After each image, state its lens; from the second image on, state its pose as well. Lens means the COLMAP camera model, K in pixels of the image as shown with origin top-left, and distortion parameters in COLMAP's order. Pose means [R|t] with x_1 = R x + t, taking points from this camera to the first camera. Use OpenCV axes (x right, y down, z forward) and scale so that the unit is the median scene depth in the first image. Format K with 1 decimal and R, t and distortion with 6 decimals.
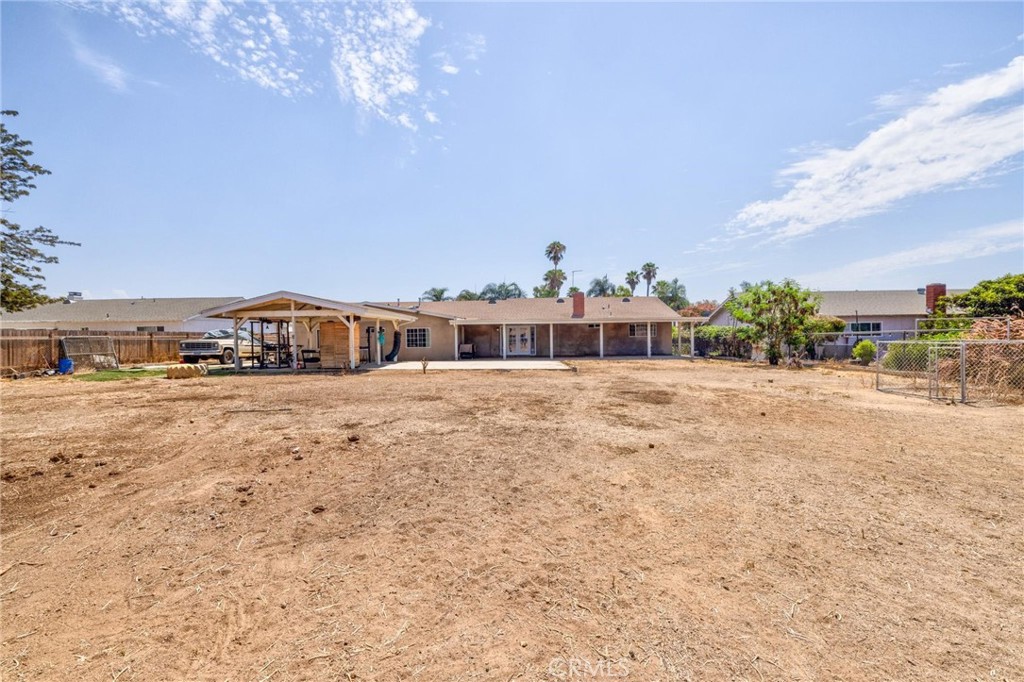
lens RADIAL K [[427.6, 0, 512.0], [0, 427.6, 341.0], [0, 0, 1]] dist [0.002509, 0.000465]
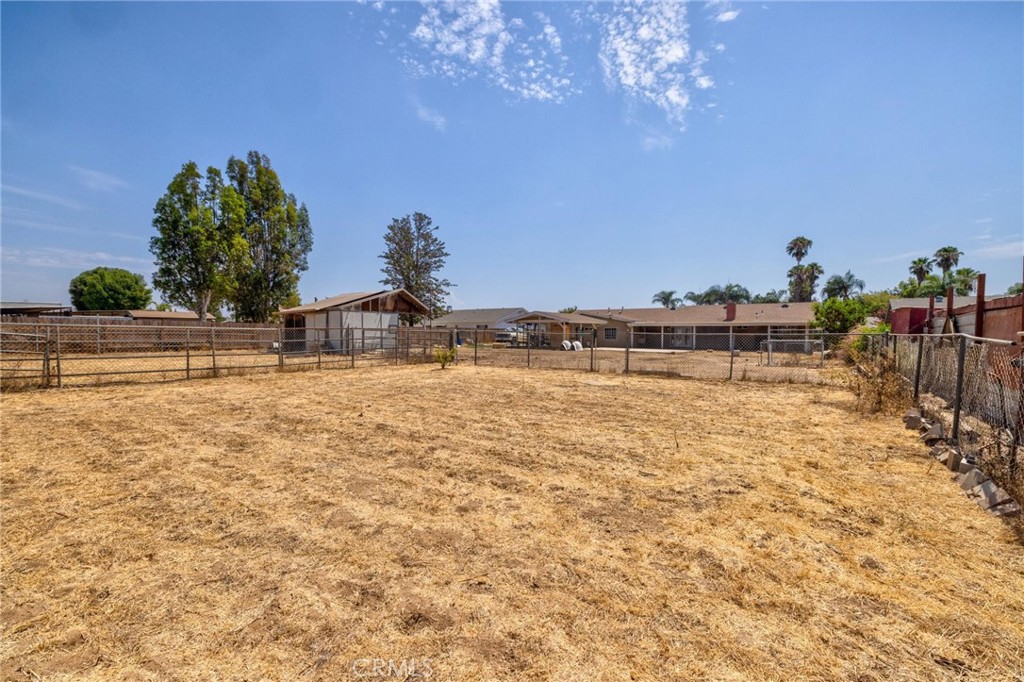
lens RADIAL K [[427.6, 0, 512.0], [0, 427.6, 341.0], [0, 0, 1]] dist [0.002509, 0.000465]
pose [[0.824478, 0.029993, -0.565098, 0.399896], [-0.022621, 0.999543, 0.020048, -0.003497], [0.565441, -0.003746, 0.824780, -0.574025]]
